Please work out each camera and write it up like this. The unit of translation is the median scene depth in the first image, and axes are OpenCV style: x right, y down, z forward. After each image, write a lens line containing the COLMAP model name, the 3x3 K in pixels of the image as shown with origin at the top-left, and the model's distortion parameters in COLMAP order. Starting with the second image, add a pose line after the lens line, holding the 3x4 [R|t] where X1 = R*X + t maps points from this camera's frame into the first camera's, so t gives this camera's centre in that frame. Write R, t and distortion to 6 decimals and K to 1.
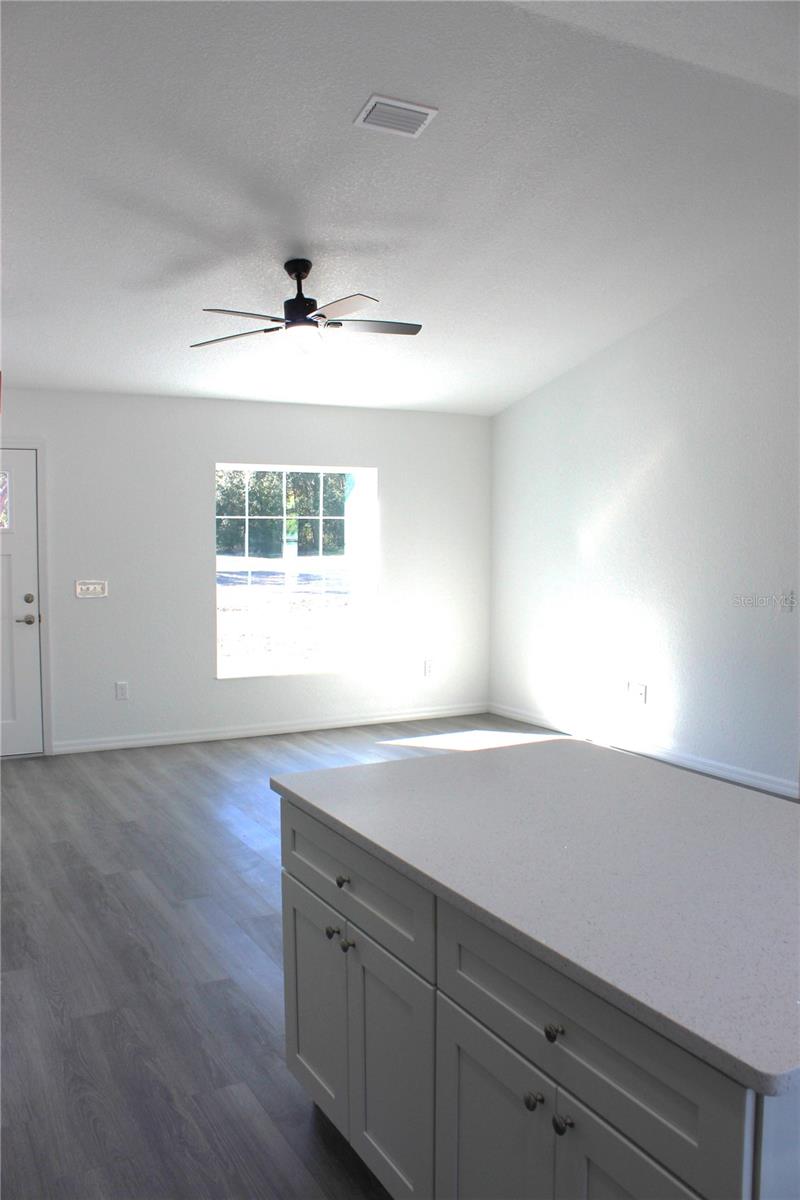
lens RADIAL K [[998.1, 0, 403.4], [0, 998.1, 601.6], [0, 0, 1]] dist [-0.140407, 0.084409]
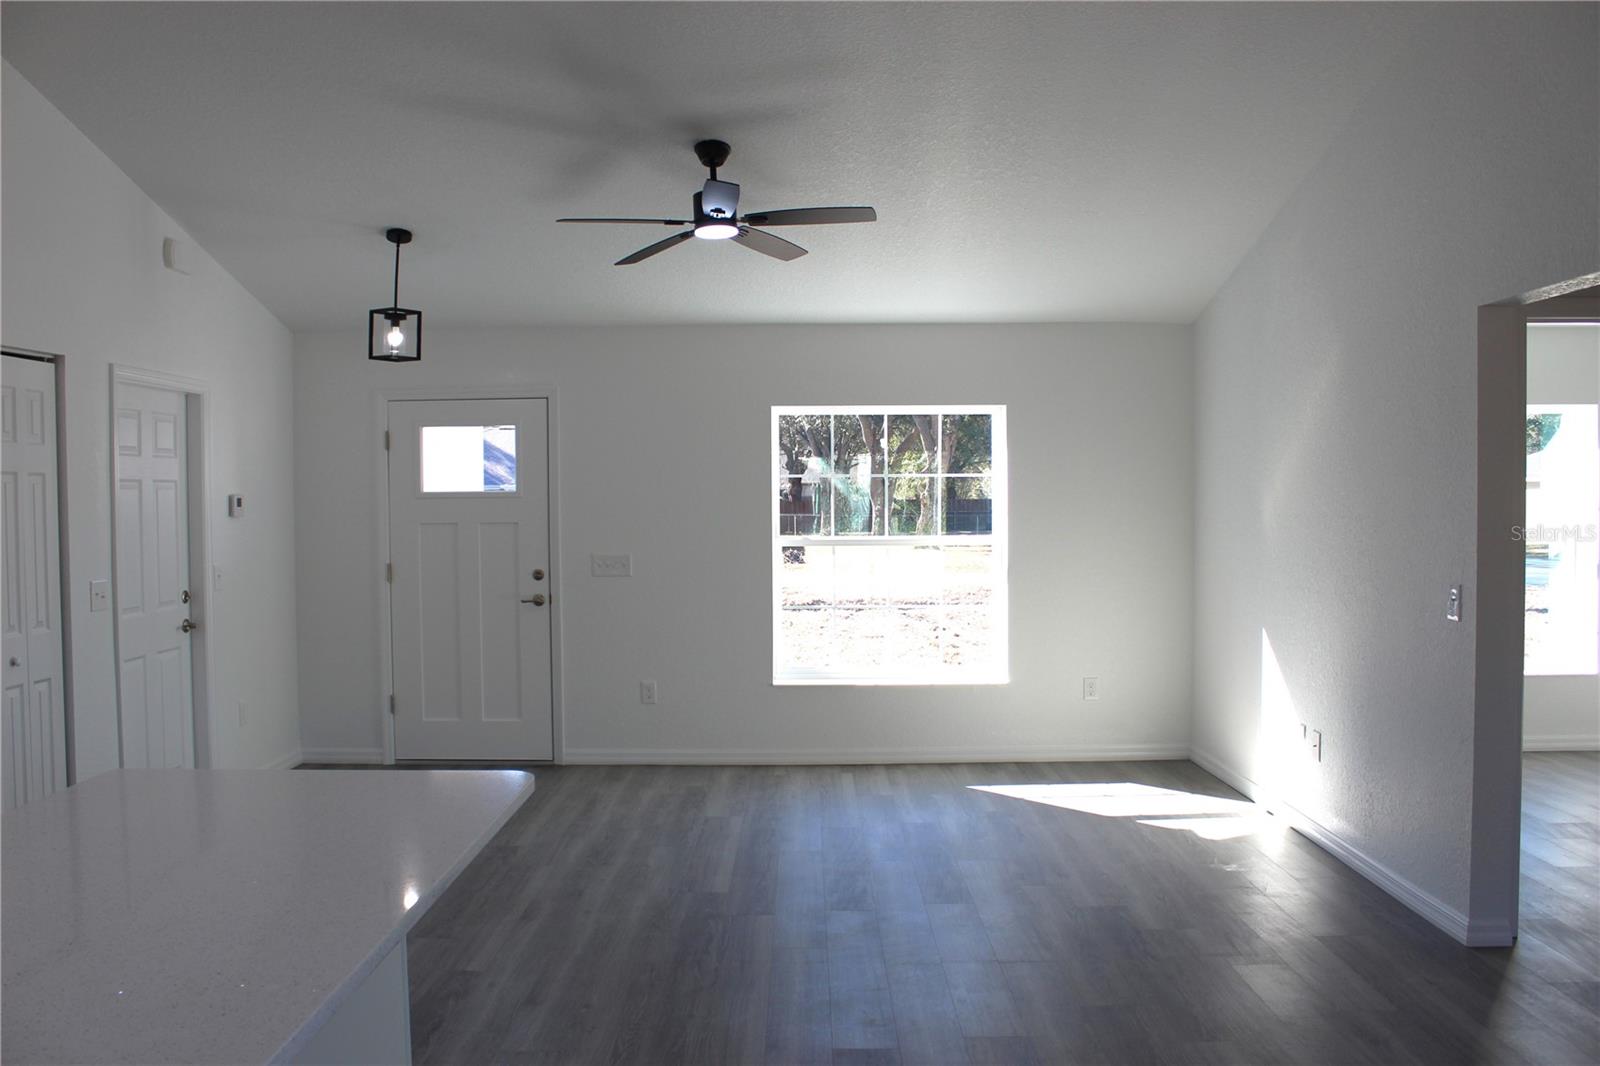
lens RADIAL K [[1330.8, 0, 804.1], [0, 1330.8, 536.0], [0, 0, 1]] dist [-0.140407, 0.084409]
pose [[0.877086, 0.006118, -0.480294, 0.353035], [-0.026042, 0.999054, -0.034831, -0.002821], [0.479627, 0.043057, 0.876416, 0.109689]]
